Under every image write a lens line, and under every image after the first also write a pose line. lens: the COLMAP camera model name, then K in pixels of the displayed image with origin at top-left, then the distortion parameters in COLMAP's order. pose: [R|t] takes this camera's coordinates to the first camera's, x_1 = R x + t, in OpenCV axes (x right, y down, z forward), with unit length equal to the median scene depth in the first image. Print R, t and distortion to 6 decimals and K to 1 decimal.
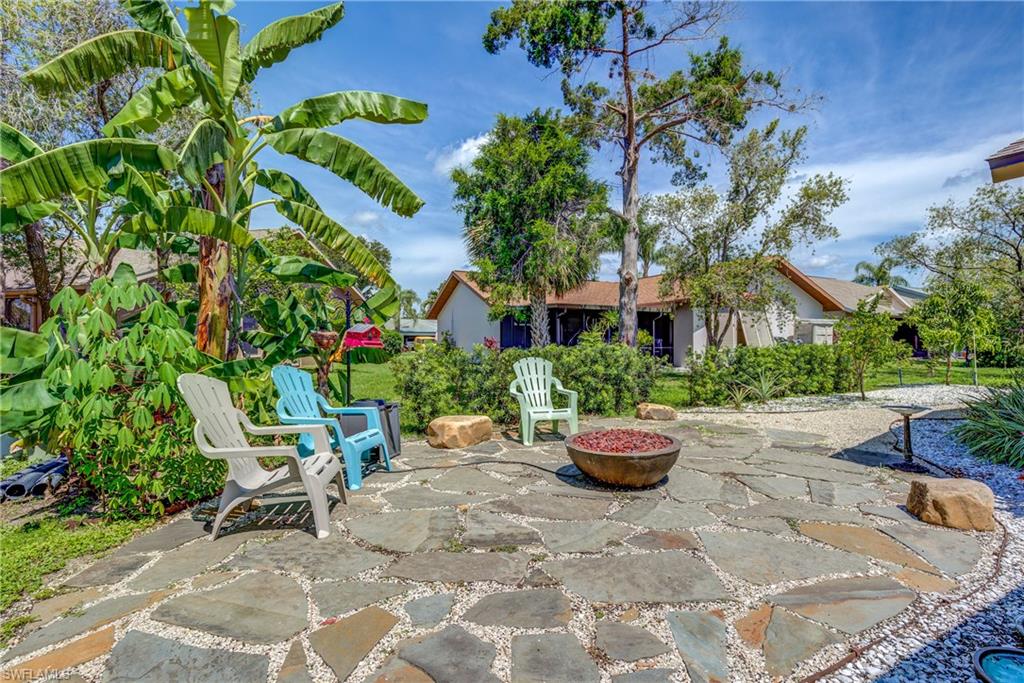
lens RADIAL K [[461.1, 0, 518.4], [0, 461.1, 338.8], [0, 0, 1]] dist [-0.007104, 0.000191]
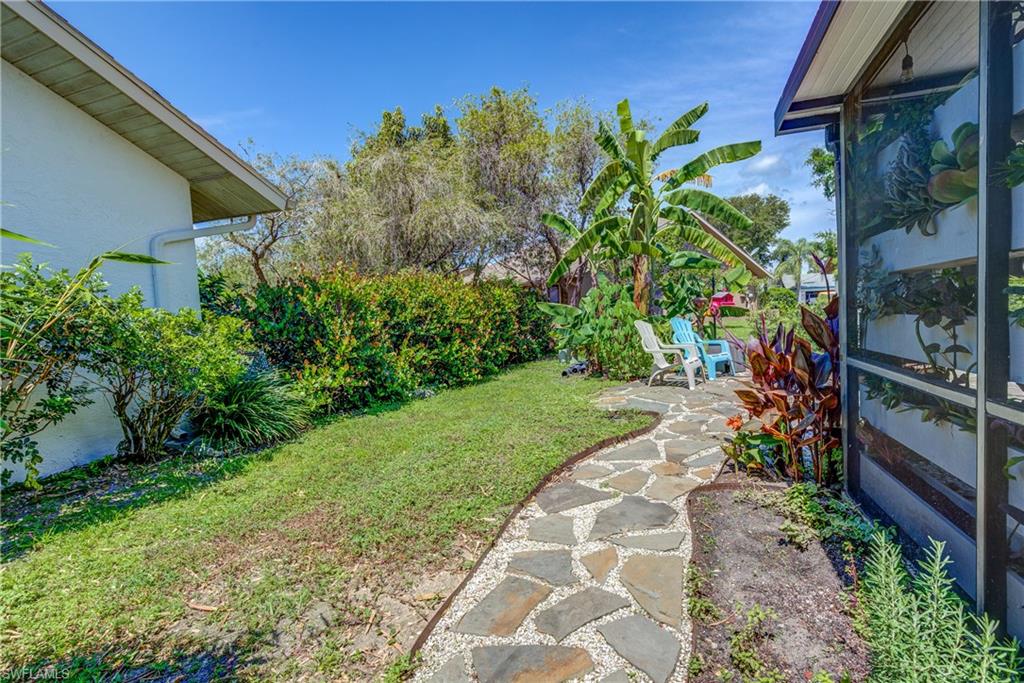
lens RADIAL K [[461.1, 0, 518.4], [0, 461.1, 338.8], [0, 0, 1]] dist [-0.007104, 0.000191]
pose [[0.681666, 0.009688, -0.731599, 0.426031], [0.052705, 0.996665, 0.062305, -0.007097], [0.729763, -0.081030, 0.678882, -0.754071]]
